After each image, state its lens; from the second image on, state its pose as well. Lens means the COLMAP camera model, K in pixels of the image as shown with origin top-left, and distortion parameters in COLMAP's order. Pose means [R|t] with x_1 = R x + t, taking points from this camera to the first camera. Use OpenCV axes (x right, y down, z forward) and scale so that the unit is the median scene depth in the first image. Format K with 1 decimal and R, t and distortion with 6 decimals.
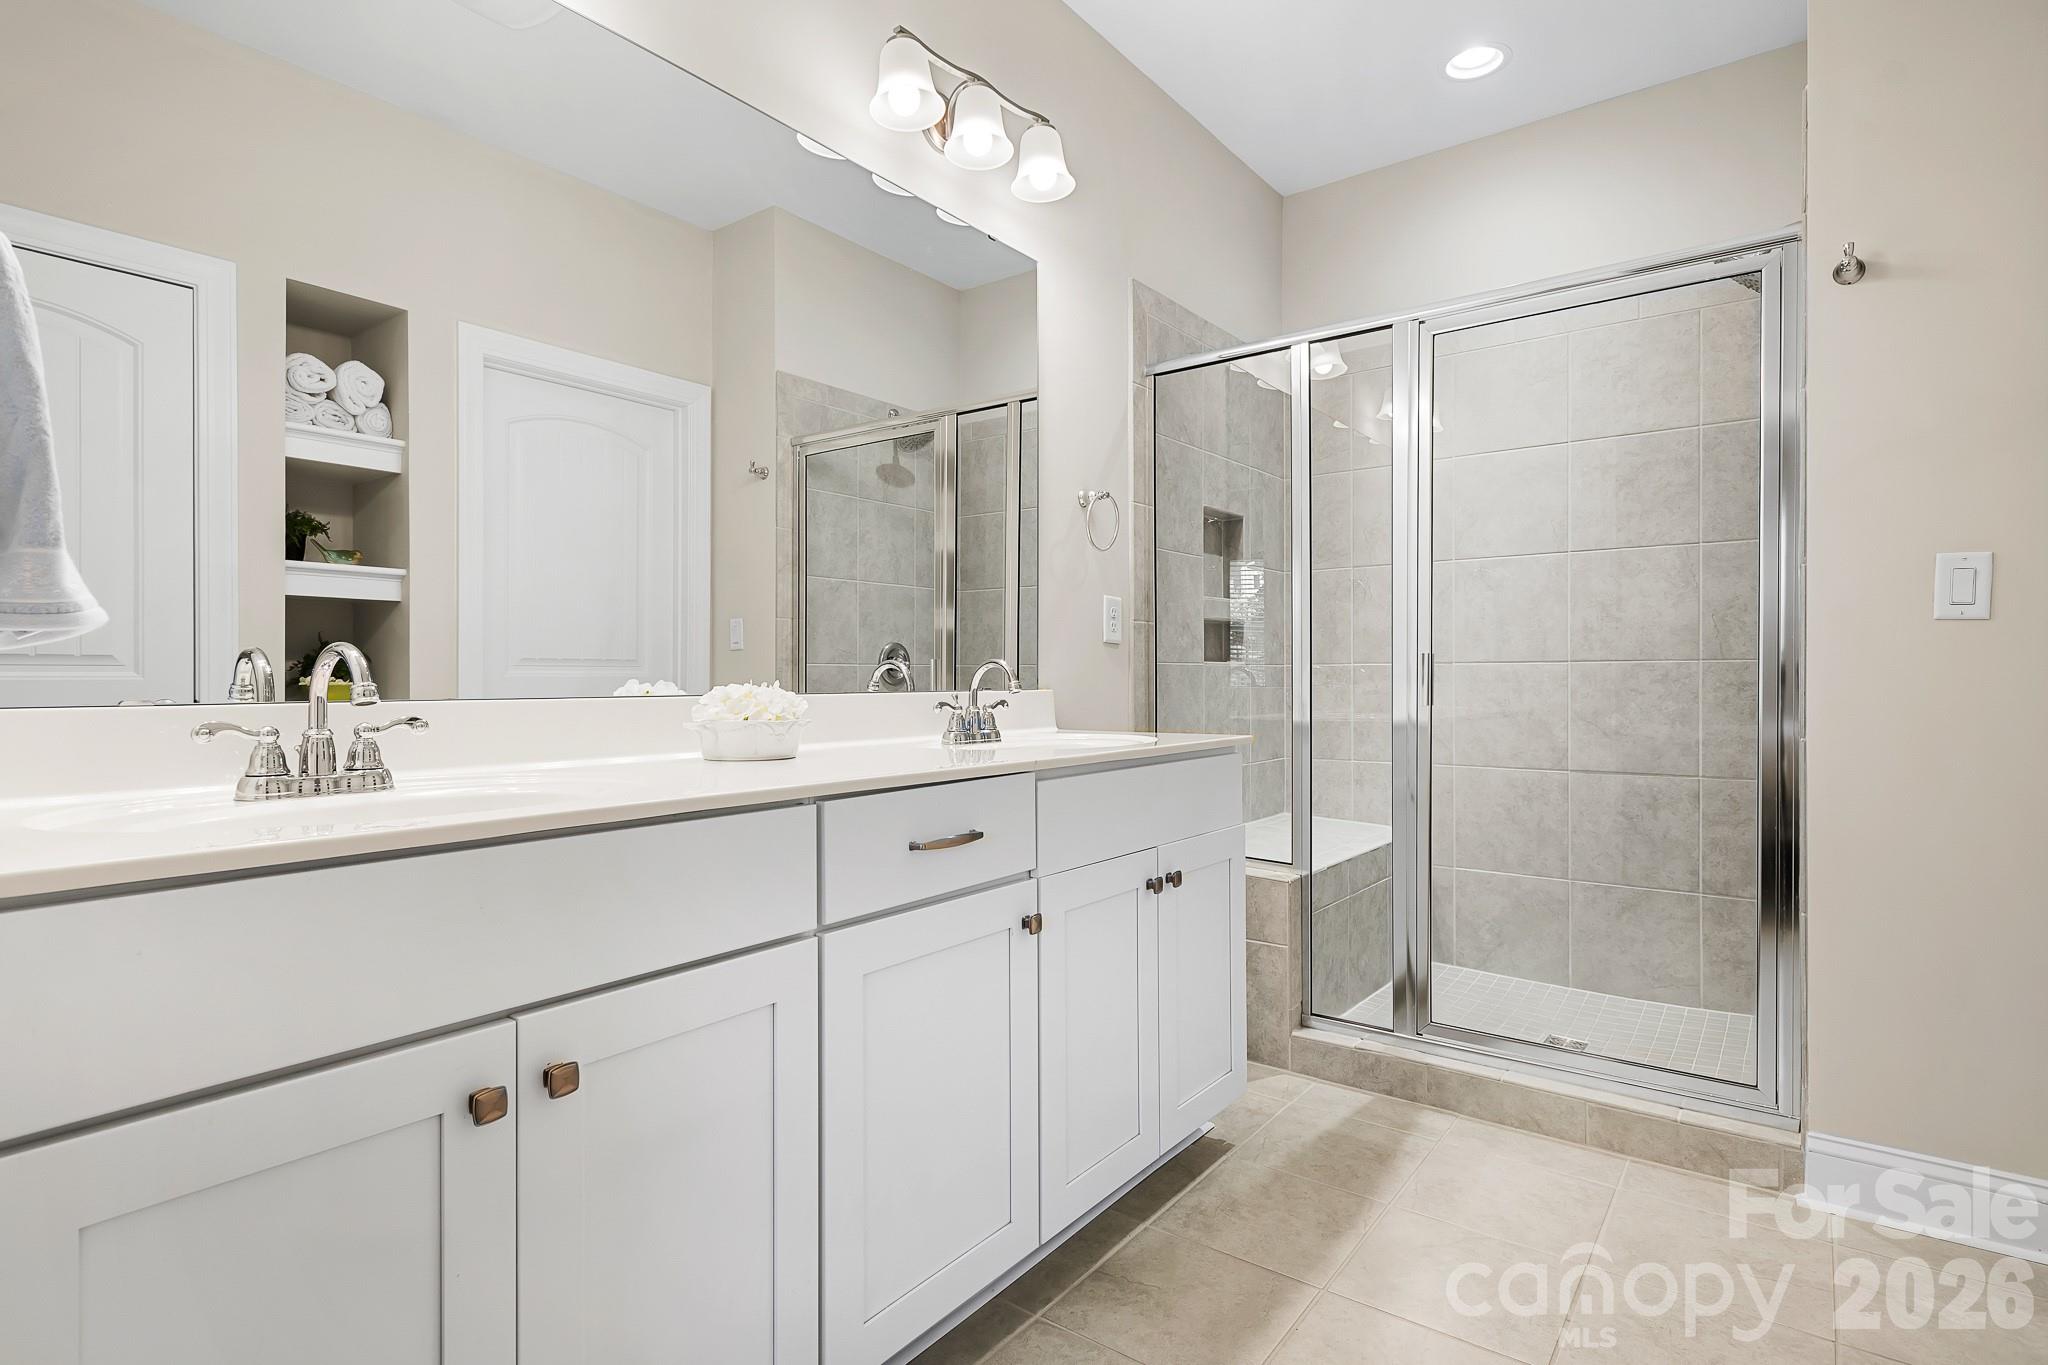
lens RADIAL K [[1035.9, 0, 1024.0], [0, 1035.9, 682.5], [0, 0, 1]] dist [0.000036, -0.000002]
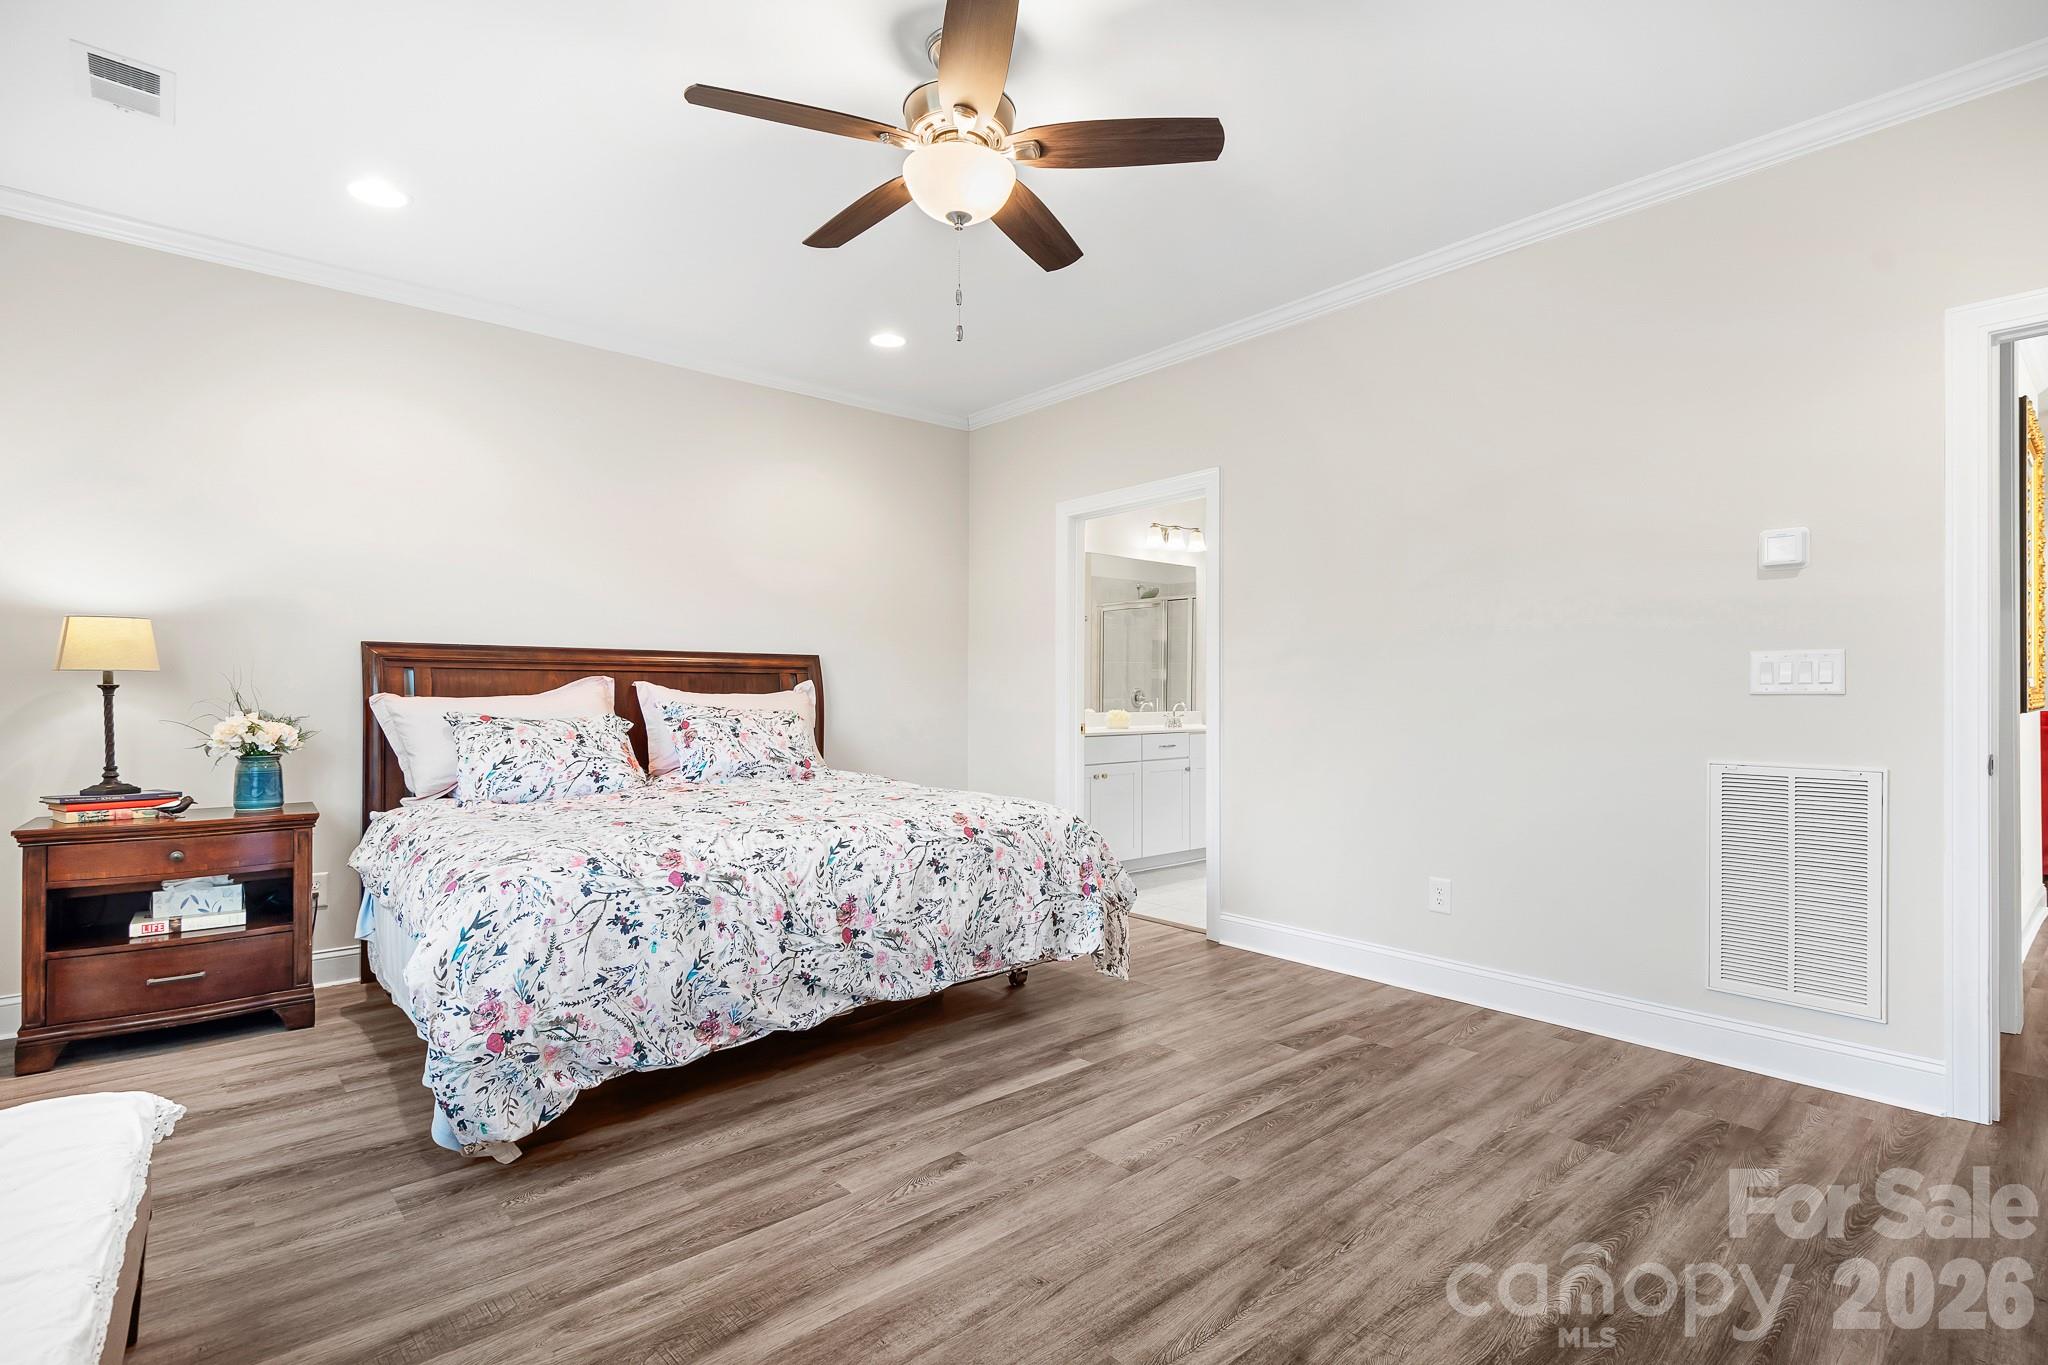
lens RADIAL K [[979.4, 0, 1024.0], [0, 979.4, 682.5], [0, 0, 1]] dist [-0.057796, -0.000169]
pose [[0.978209, 0.001691, -0.207614, 0.123119], [-0.007214, 0.999640, -0.025847, 0.002917], [0.207496, 0.026781, 0.977869, -2.014780]]
